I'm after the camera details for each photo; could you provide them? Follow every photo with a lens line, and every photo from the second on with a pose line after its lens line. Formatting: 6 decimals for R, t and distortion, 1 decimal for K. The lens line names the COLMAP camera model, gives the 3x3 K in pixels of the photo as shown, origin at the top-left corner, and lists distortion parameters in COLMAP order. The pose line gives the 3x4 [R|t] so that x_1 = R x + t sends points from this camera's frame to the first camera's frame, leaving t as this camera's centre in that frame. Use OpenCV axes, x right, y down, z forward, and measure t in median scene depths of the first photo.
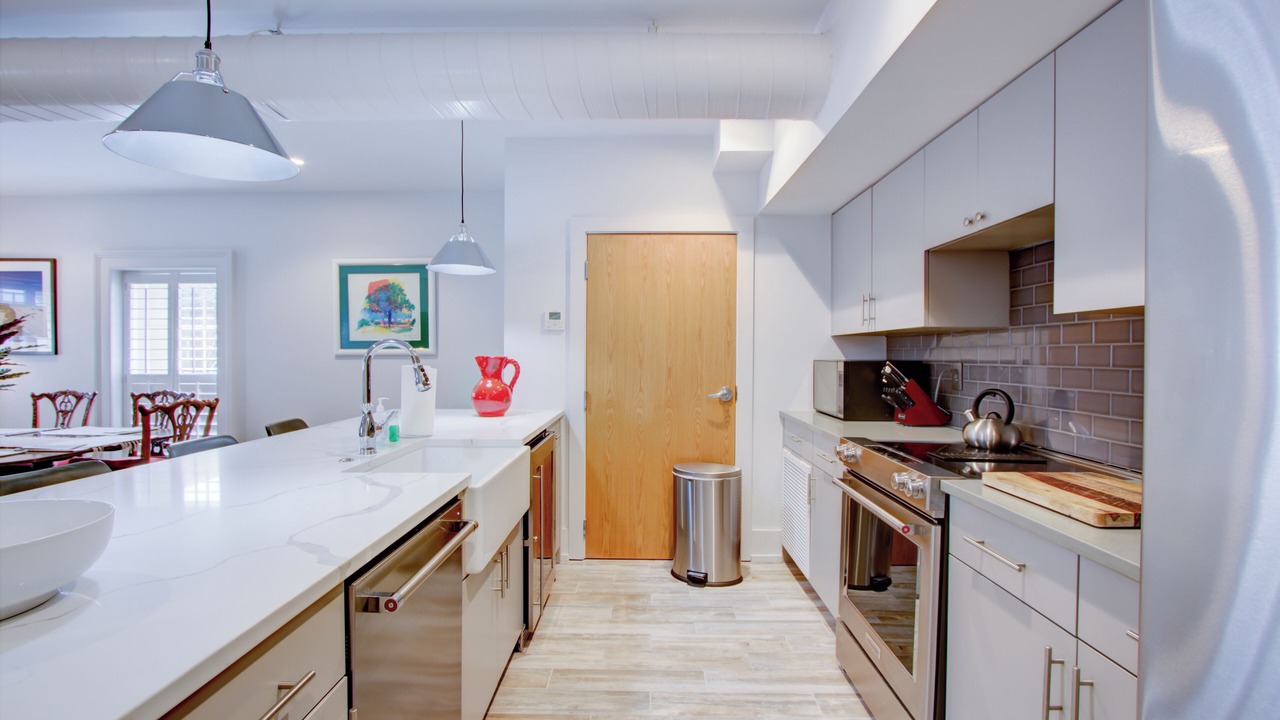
lens RADIAL K [[584.7, 0, 636.3], [0, 584.7, 364.3], [0, 0, 1]] dist [-0.024628, 0.005062]
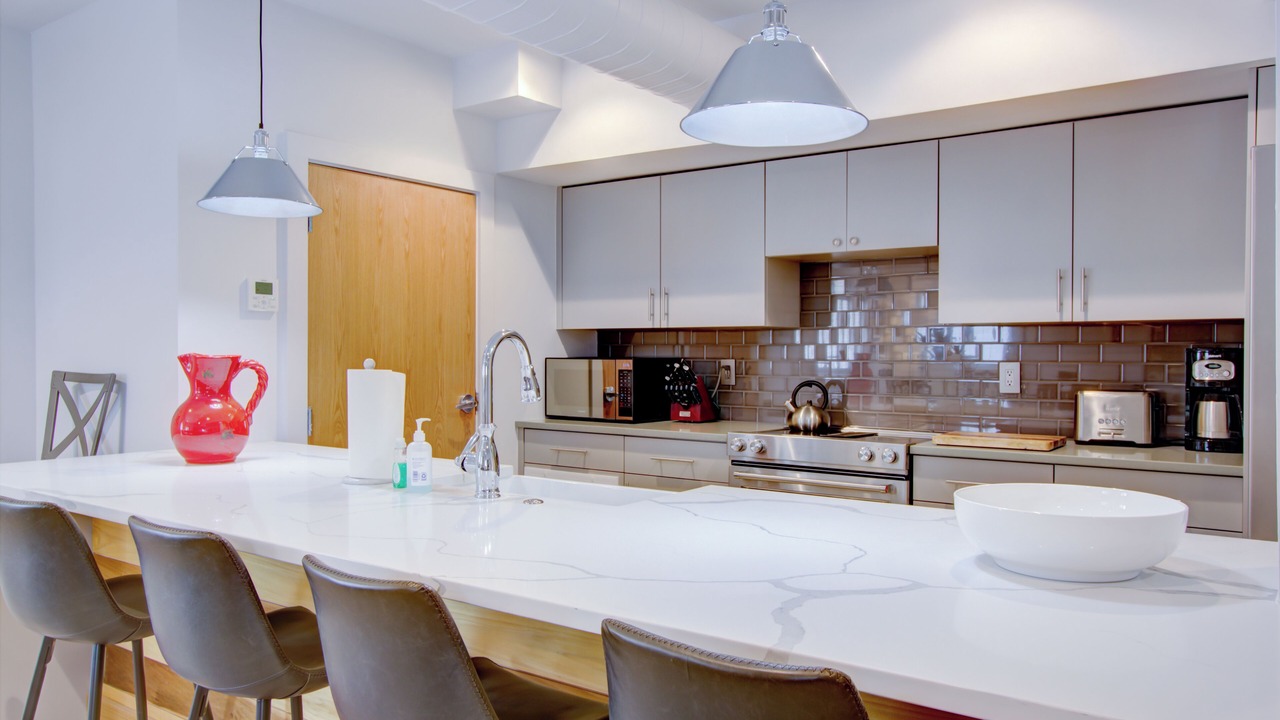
lens RADIAL K [[927.7, 0, 635.5], [0, 927.7, 361.7], [0, 0, 1]] dist [0.006619, 0.002409]
pose [[0.575815, -0.010028, 0.817519, -0.825480], [0.013425, 0.999906, 0.002809, -0.004645], [-0.817470, 0.009357, 0.575895, 0.148147]]
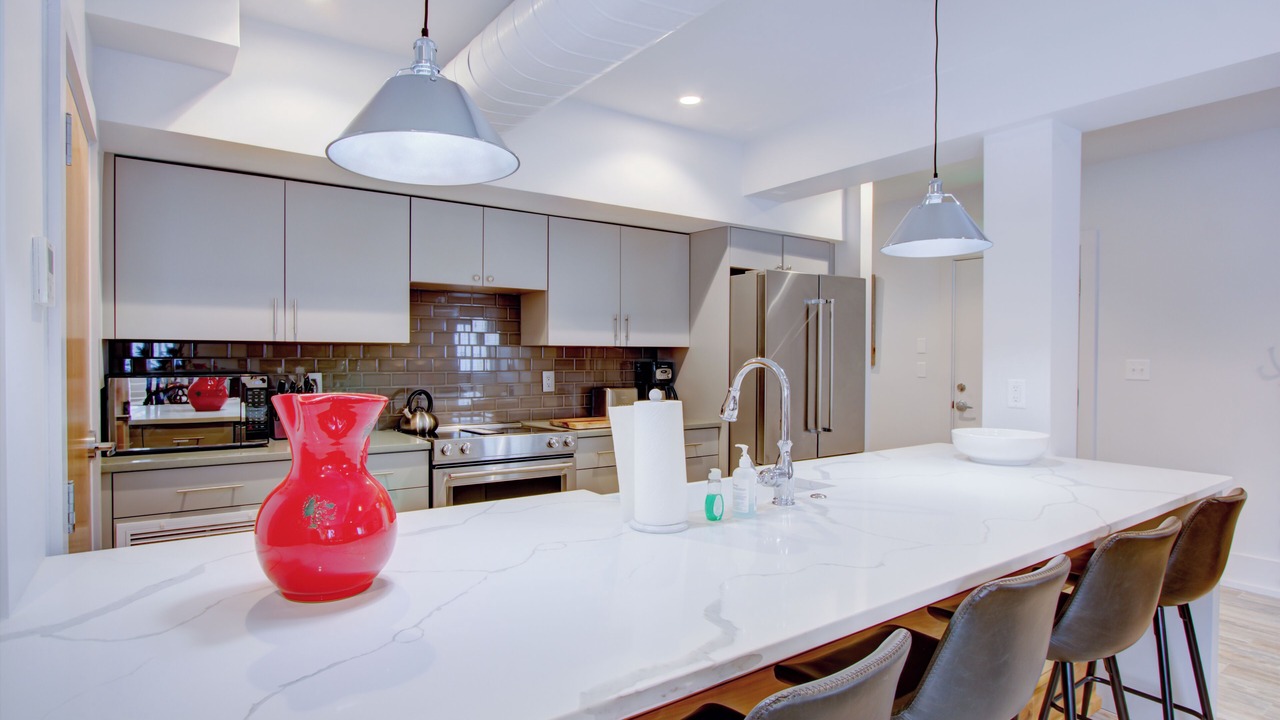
lens RADIAL K [[679.6, 0, 636.2], [0, 679.6, 361.2], [0, 0, 1]] dist [-0.002839, -0.000145]
pose [[-0.587162, -0.011910, 0.809382, -0.726189], [0.007637, 0.999766, 0.020252, -0.040322], [-0.809434, 0.018072, -0.586933, 1.119974]]
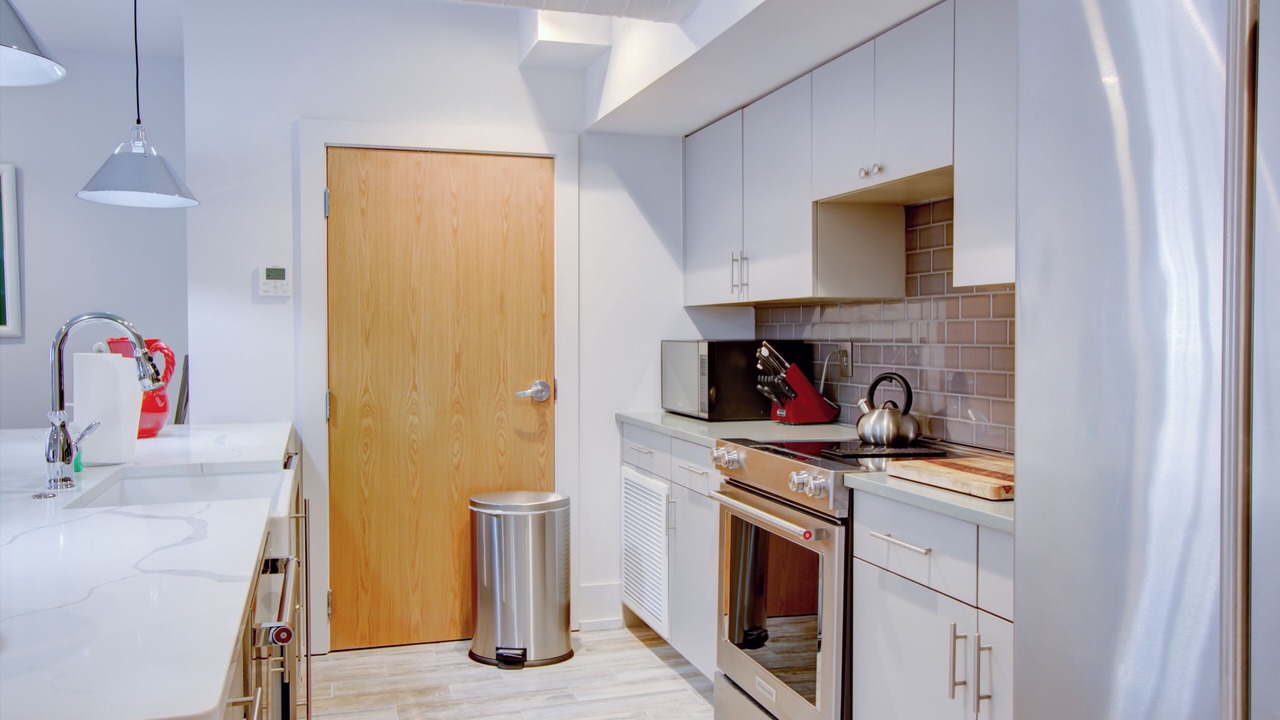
lens RADIAL K [[1001.9, 0, 634.9], [0, 1001.9, 364.1], [0, 0, 1]] dist [-0.013034, 0.014064]
pose [[0.948673, -0.015373, 0.315884, -0.132540], [0.011108, 0.999821, 0.015297, 0.002902], [-0.316062, -0.011003, 0.948675, -0.177148]]
